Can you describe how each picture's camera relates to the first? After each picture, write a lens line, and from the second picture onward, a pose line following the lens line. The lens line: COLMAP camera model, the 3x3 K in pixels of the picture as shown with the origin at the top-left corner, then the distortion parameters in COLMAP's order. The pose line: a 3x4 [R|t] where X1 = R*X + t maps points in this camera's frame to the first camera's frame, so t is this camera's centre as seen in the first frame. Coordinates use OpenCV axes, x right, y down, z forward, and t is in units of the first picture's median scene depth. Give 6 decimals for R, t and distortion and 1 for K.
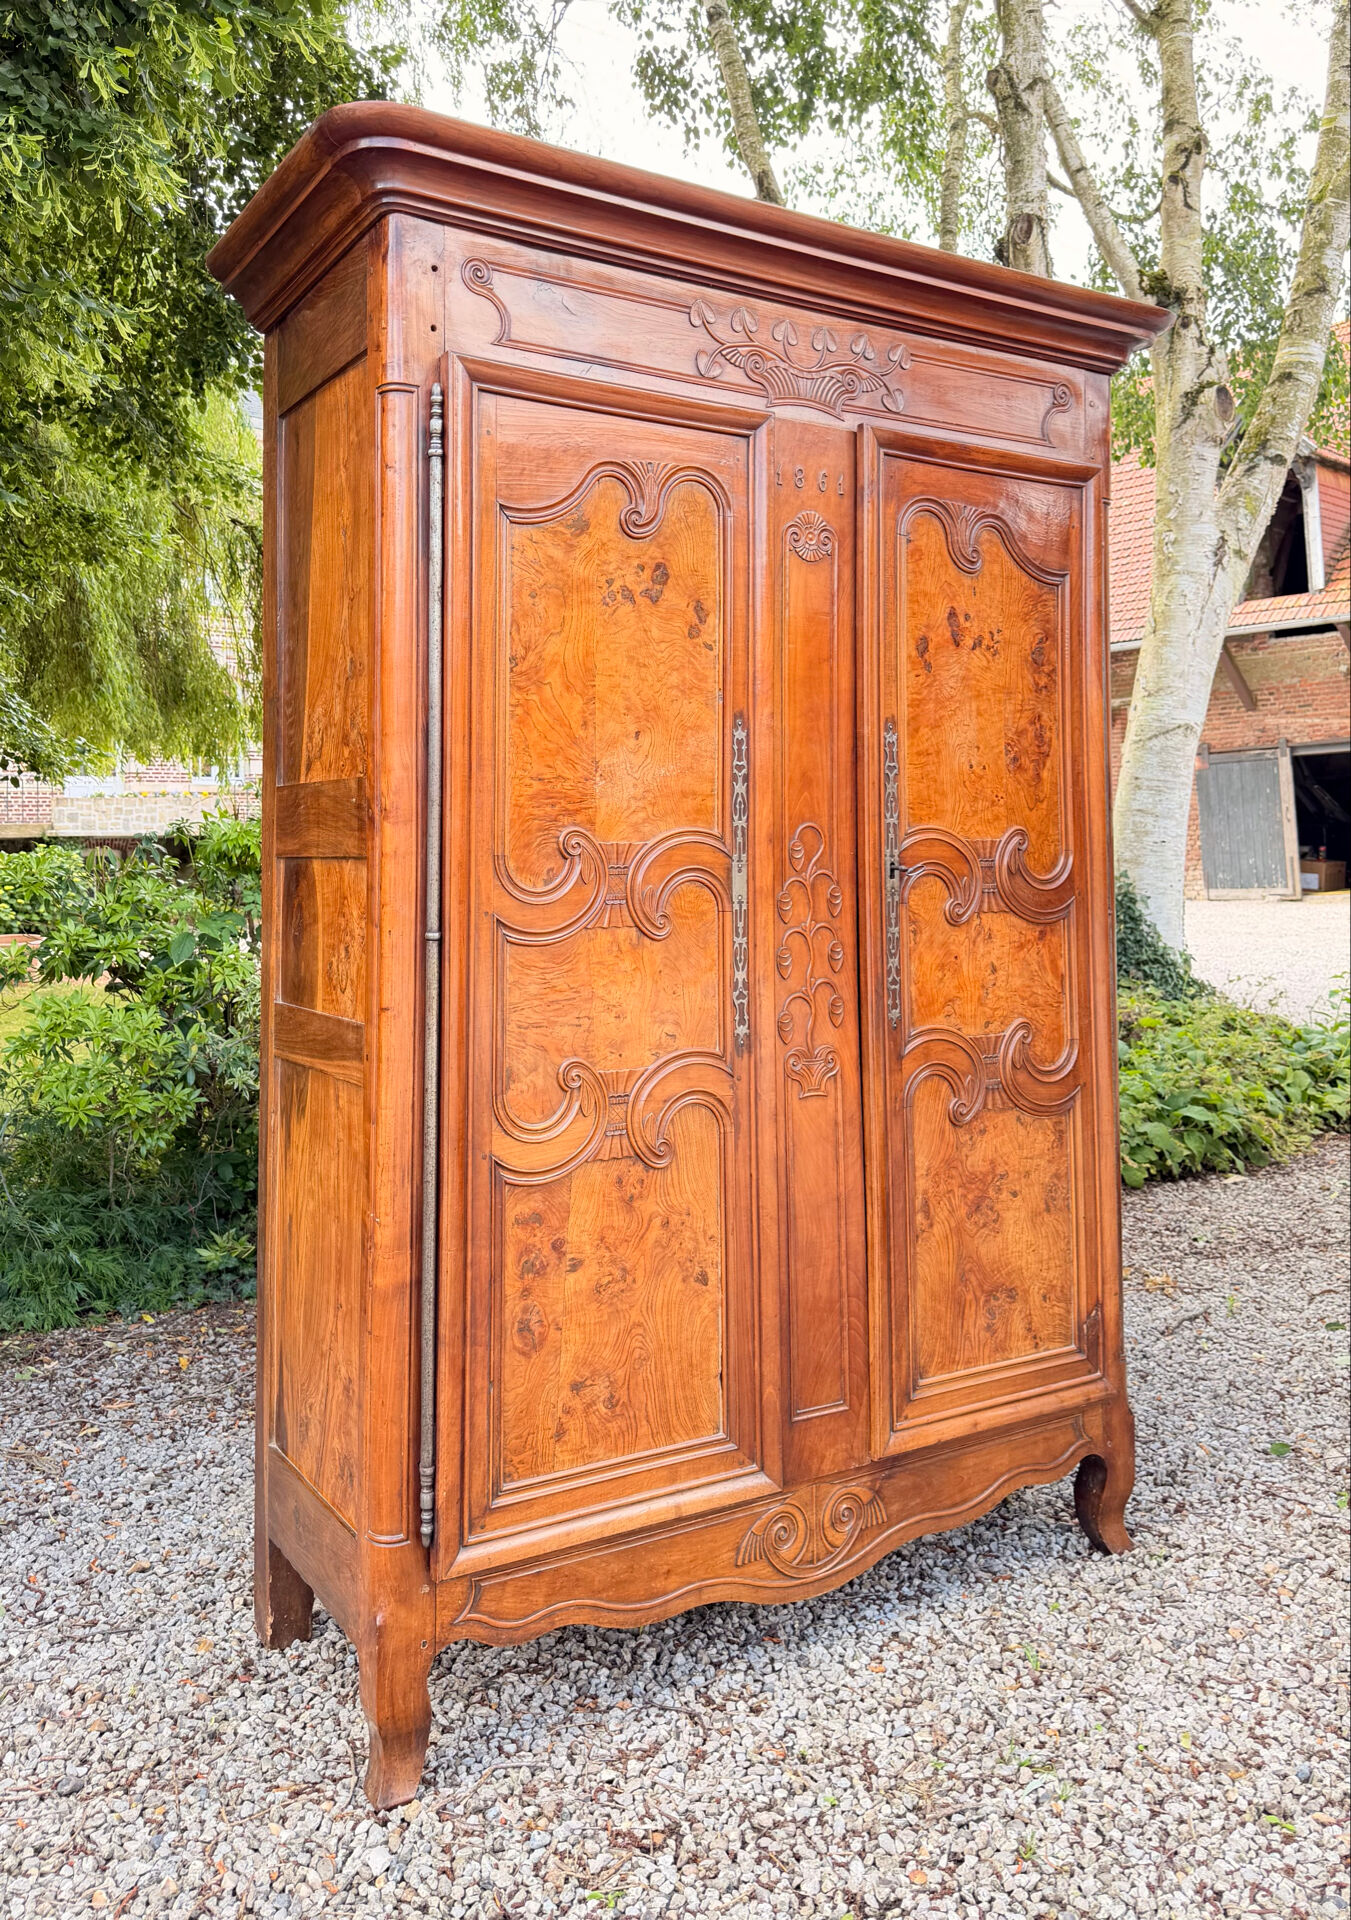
lens RADIAL K [[1516.3, 0, 626.6], [0, 1516.3, 788.4], [0, 0, 1]] dist [0.027579, -0.016839]
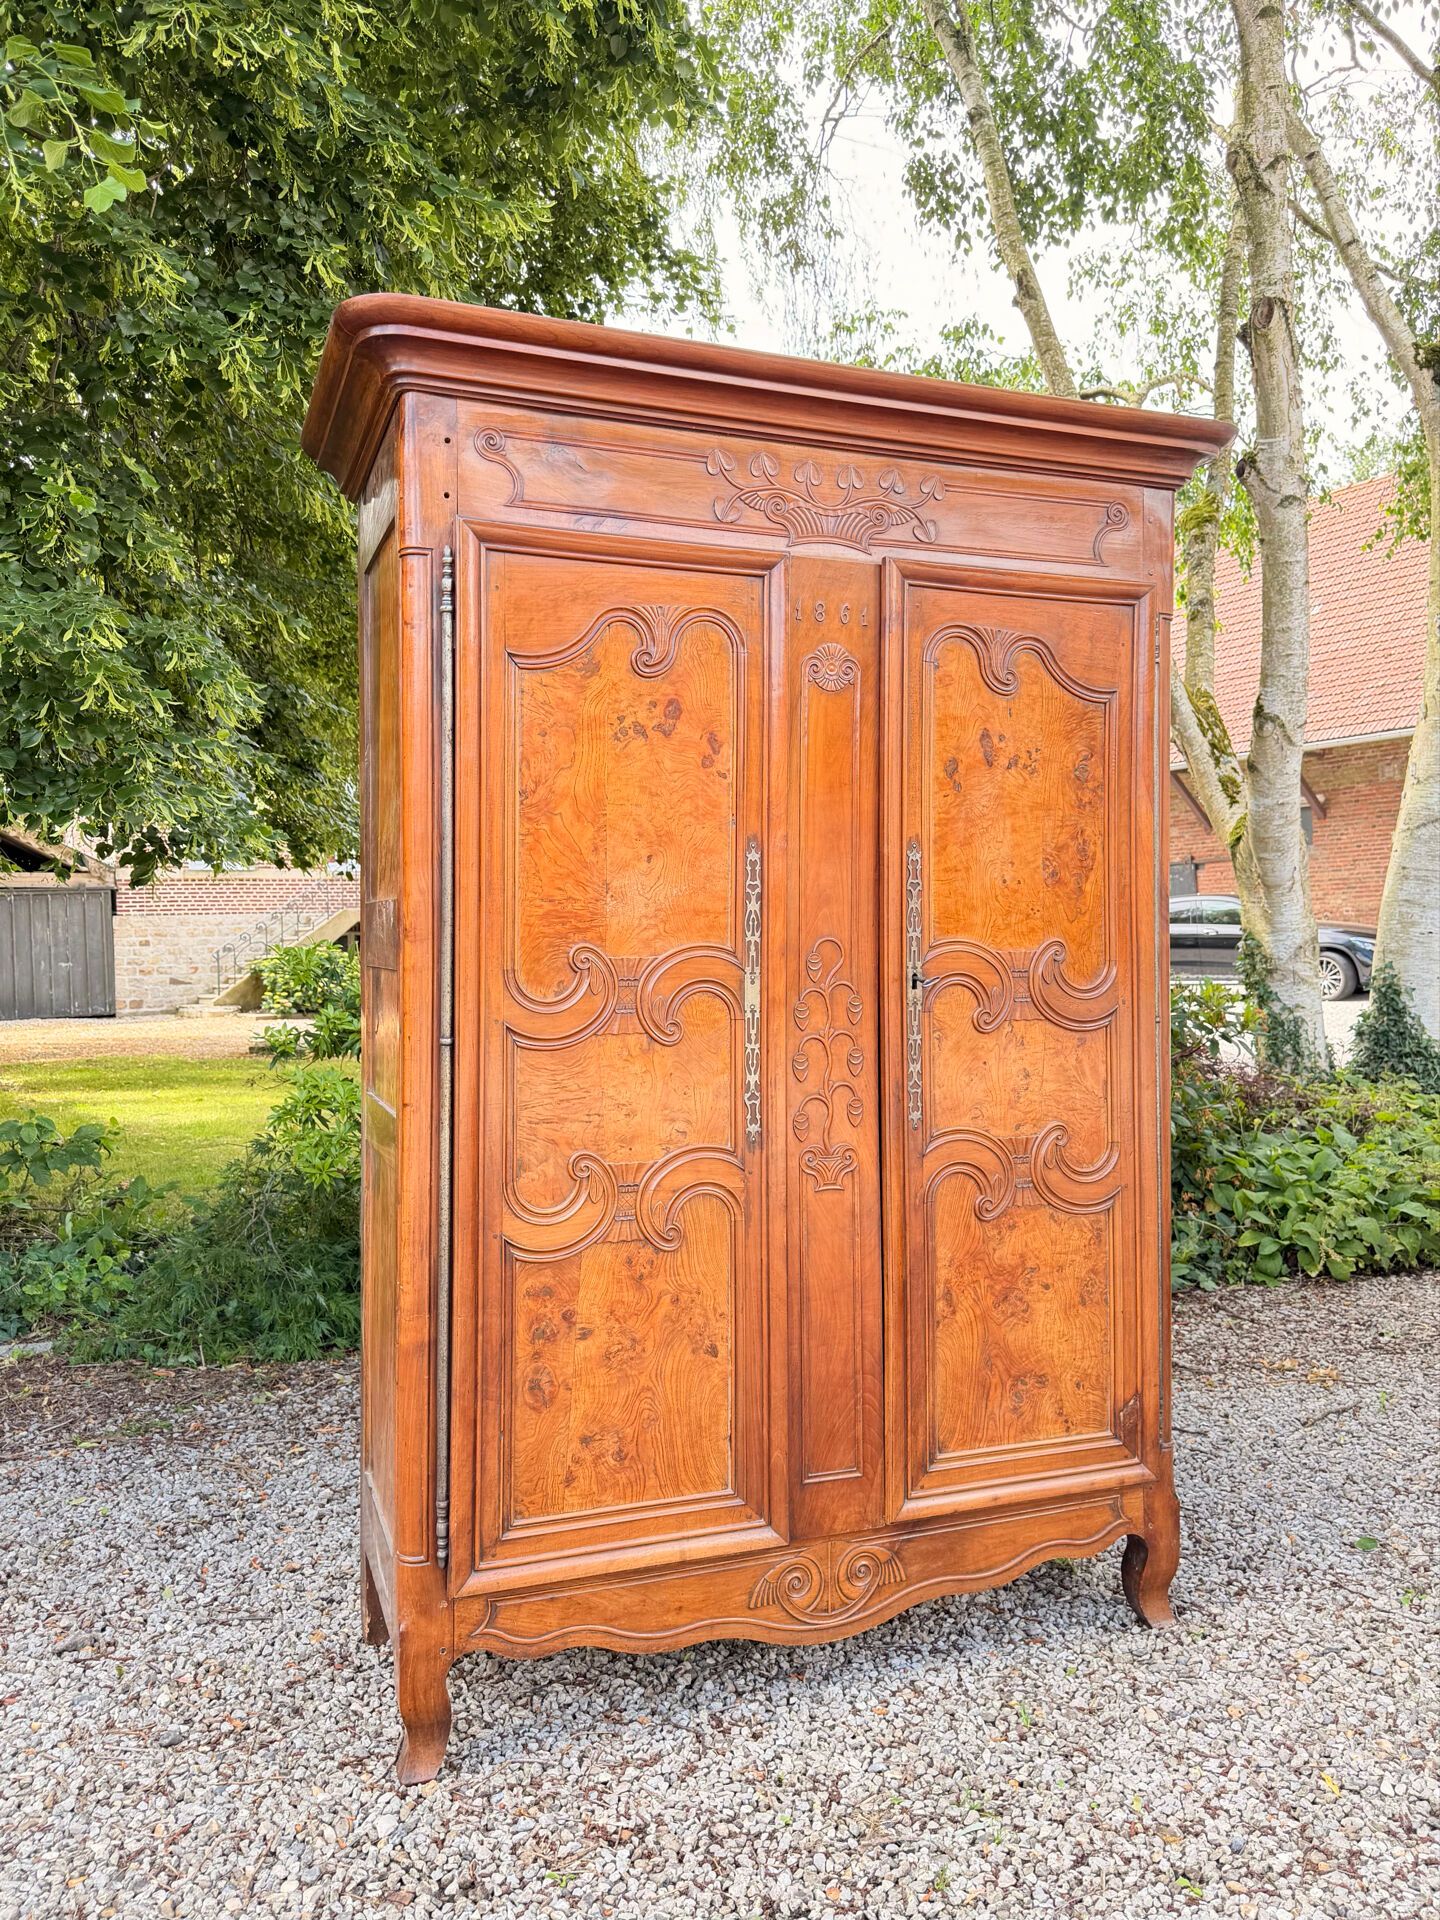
lens RADIAL K [[1448.5, 0, 723.9], [0, 1448.5, 937.7], [0, 0, 1]] dist [0.026088, -0.016160]
pose [[0.984535, 0.003689, -0.175151, 0.235728], [0.004440, 0.998932, 0.045994, -0.025172], [0.175134, -0.046060, 0.983467, -0.019918]]
